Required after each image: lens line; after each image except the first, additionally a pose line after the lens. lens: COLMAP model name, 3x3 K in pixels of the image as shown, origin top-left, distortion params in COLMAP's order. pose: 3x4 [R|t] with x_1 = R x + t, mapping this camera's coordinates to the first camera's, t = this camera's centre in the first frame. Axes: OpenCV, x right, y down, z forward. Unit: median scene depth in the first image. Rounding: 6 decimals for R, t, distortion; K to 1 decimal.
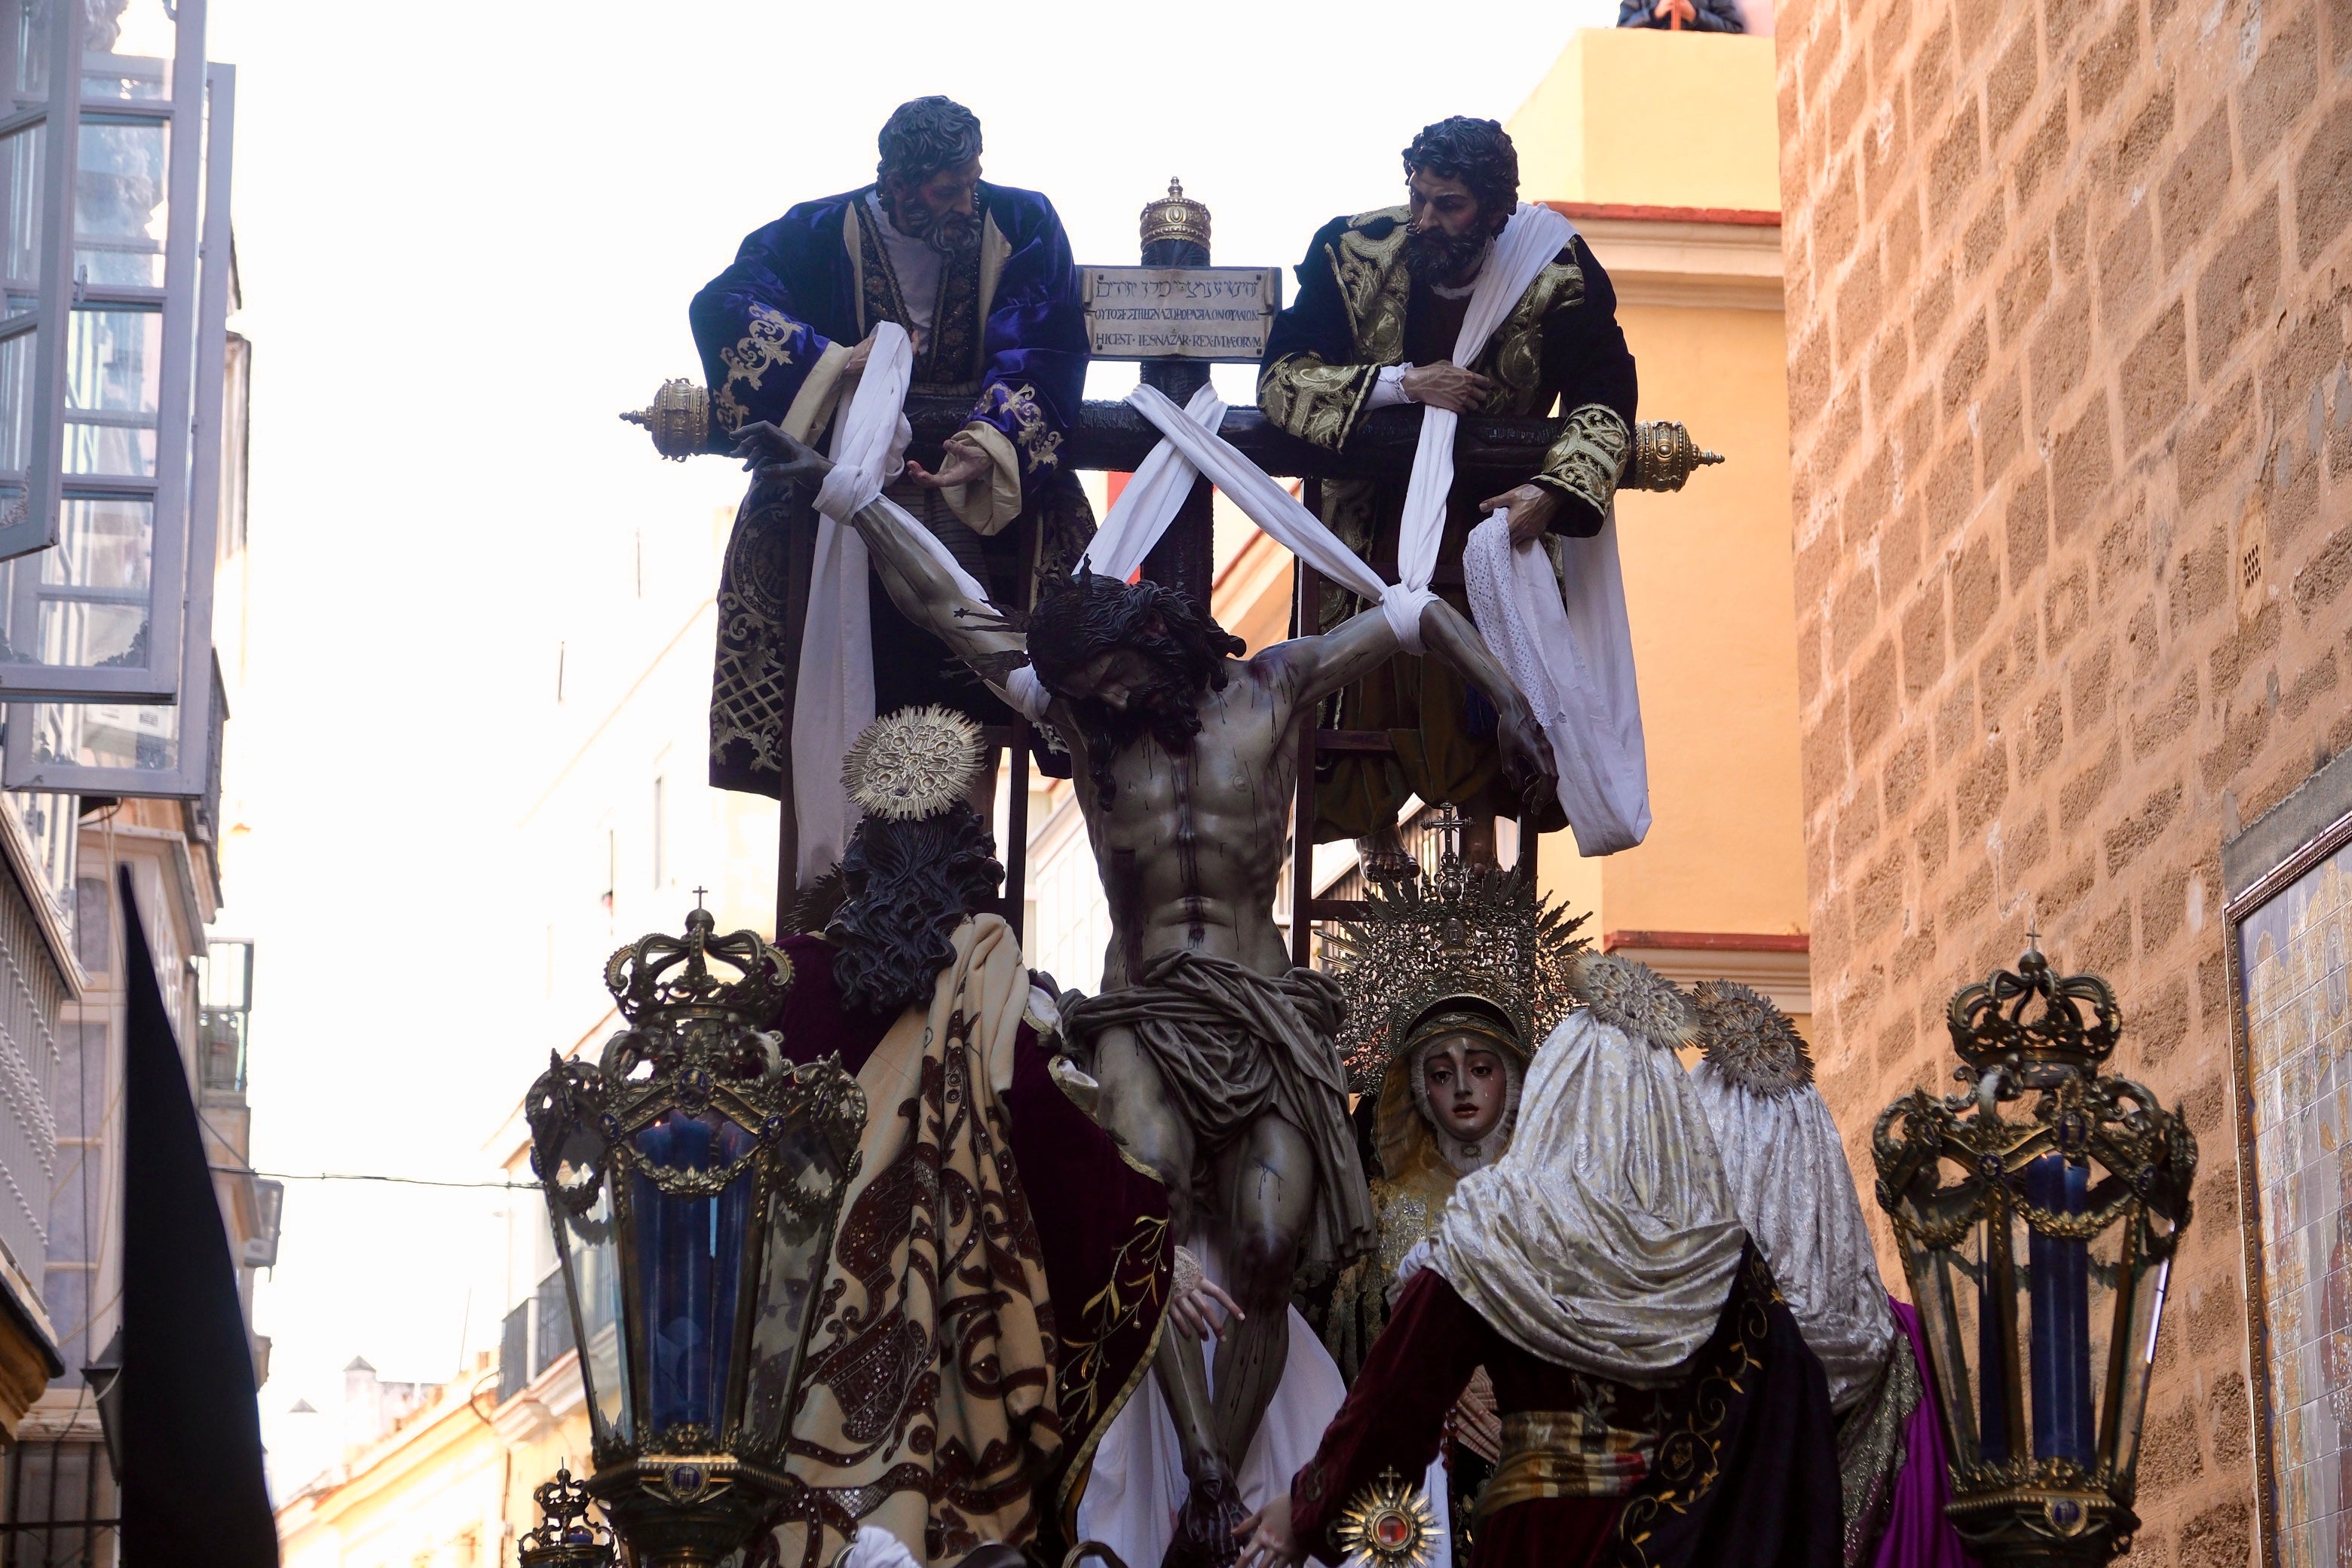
lens RADIAL K [[5224.0, 0, 1228.2], [0, 5224.0, 810.7], [0, 0, 1]] dist [0.140551, 0.000000]
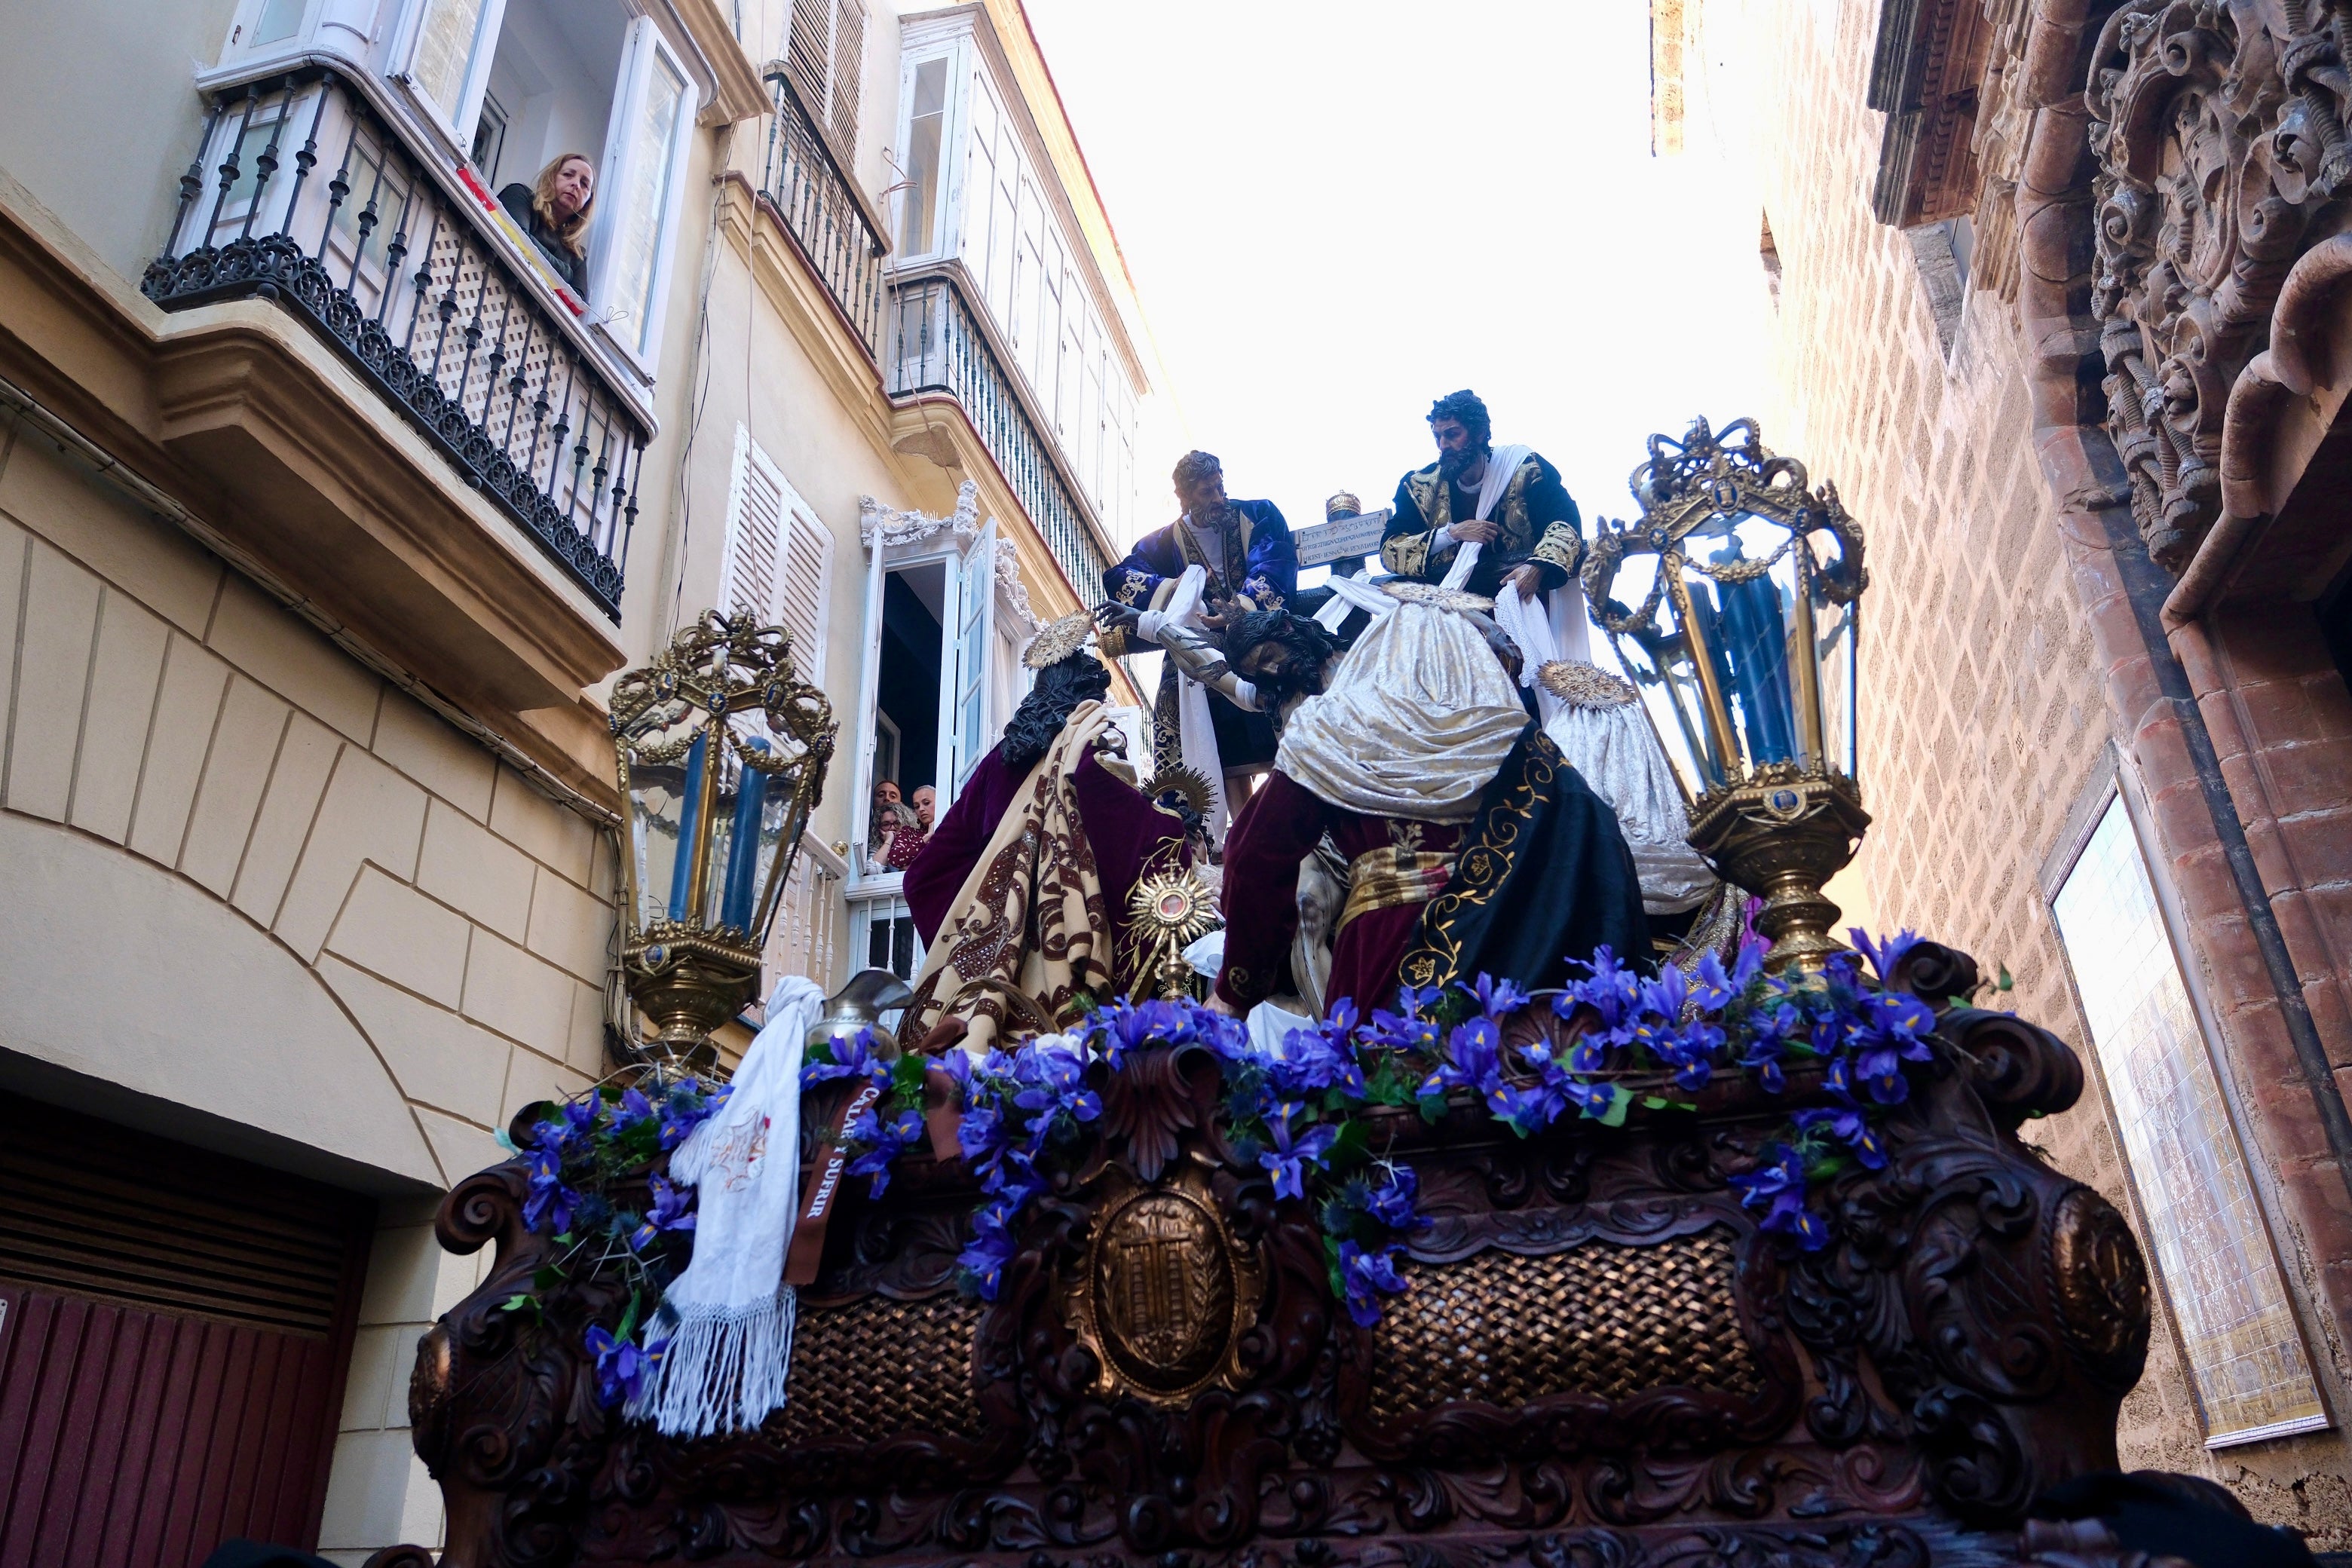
lens RADIAL K [[1589.1, 0, 1189.7], [0, 1589.1, 815.0], [0, 0, 1]] dist [-0.044203, 0.009345]
pose [[0.935831, -0.191002, -0.296208, 0.099791], [0.130307, 0.968379, -0.212748, 0.134084], [0.327477, 0.160498, 0.931128, 0.460268]]
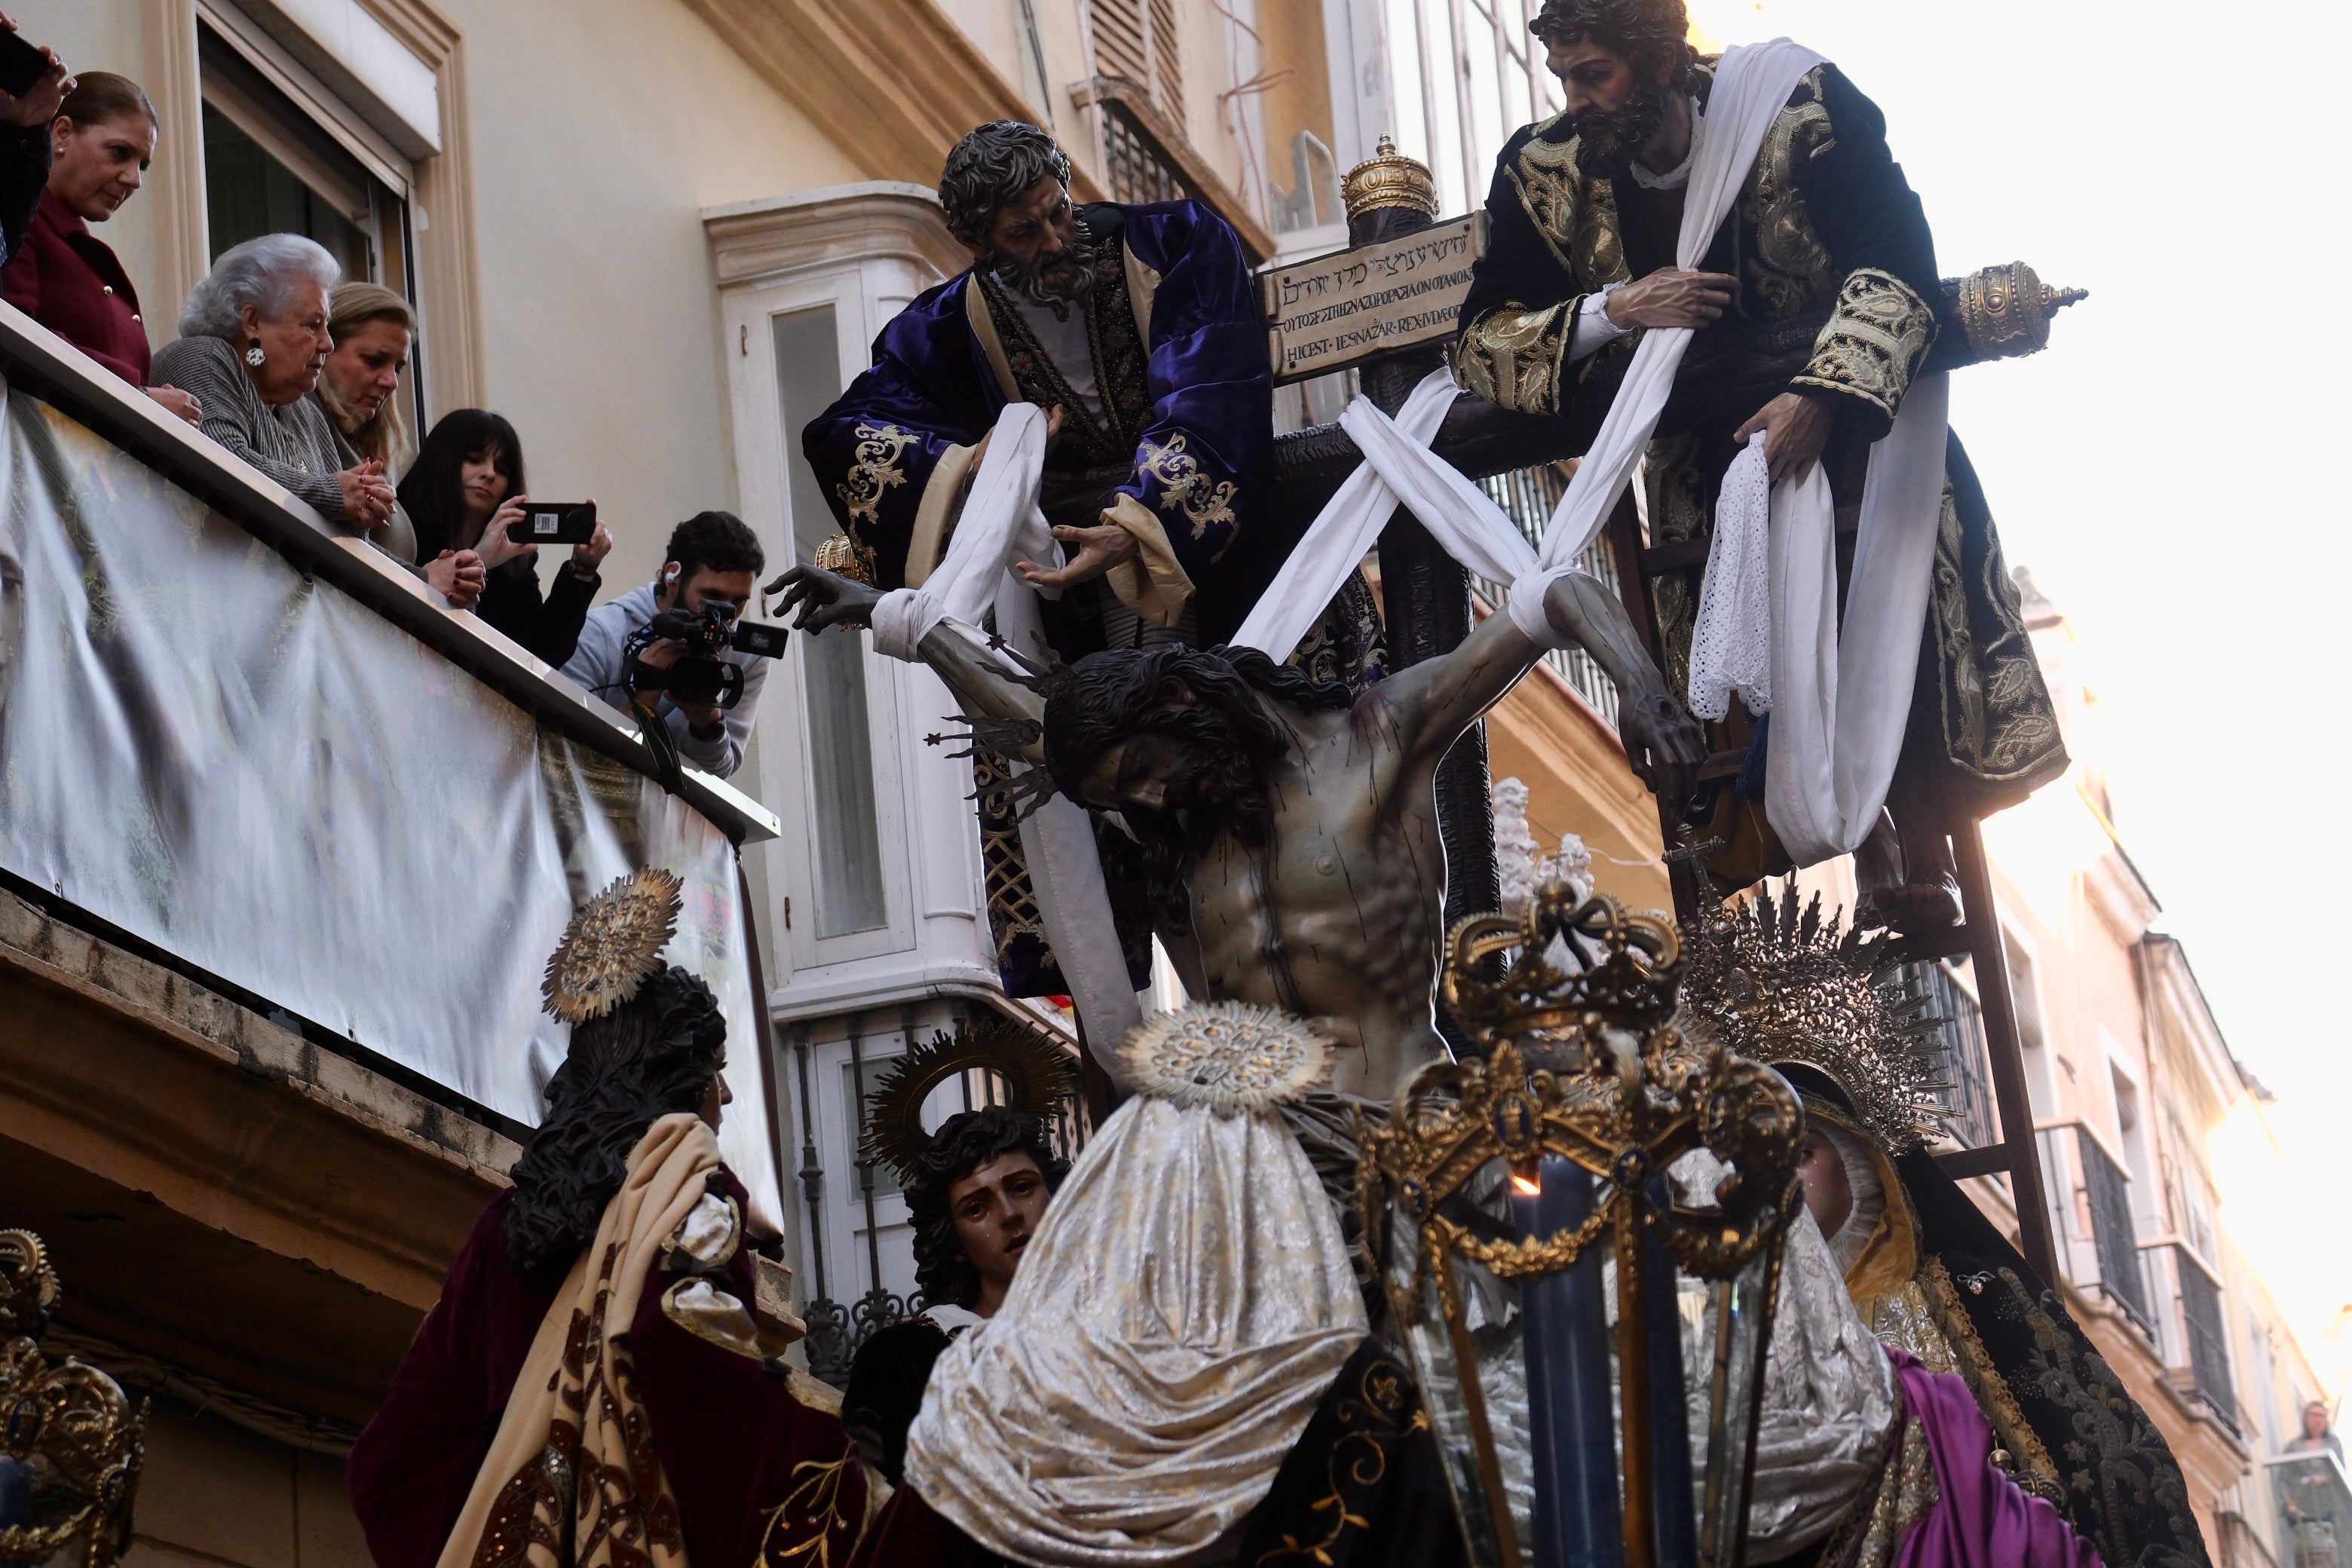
lens RADIAL K [[5681.1, 0, 1192.9], [0, 5681.1, 802.6], [0, 0, 1]] dist [0.083566, 0.000000]
pose [[0.887922, -0.228404, -0.399282, 0.311355], [0.209263, 0.973564, -0.091554, 0.056897], [0.409637, -0.002262, 0.912246, 0.204202]]
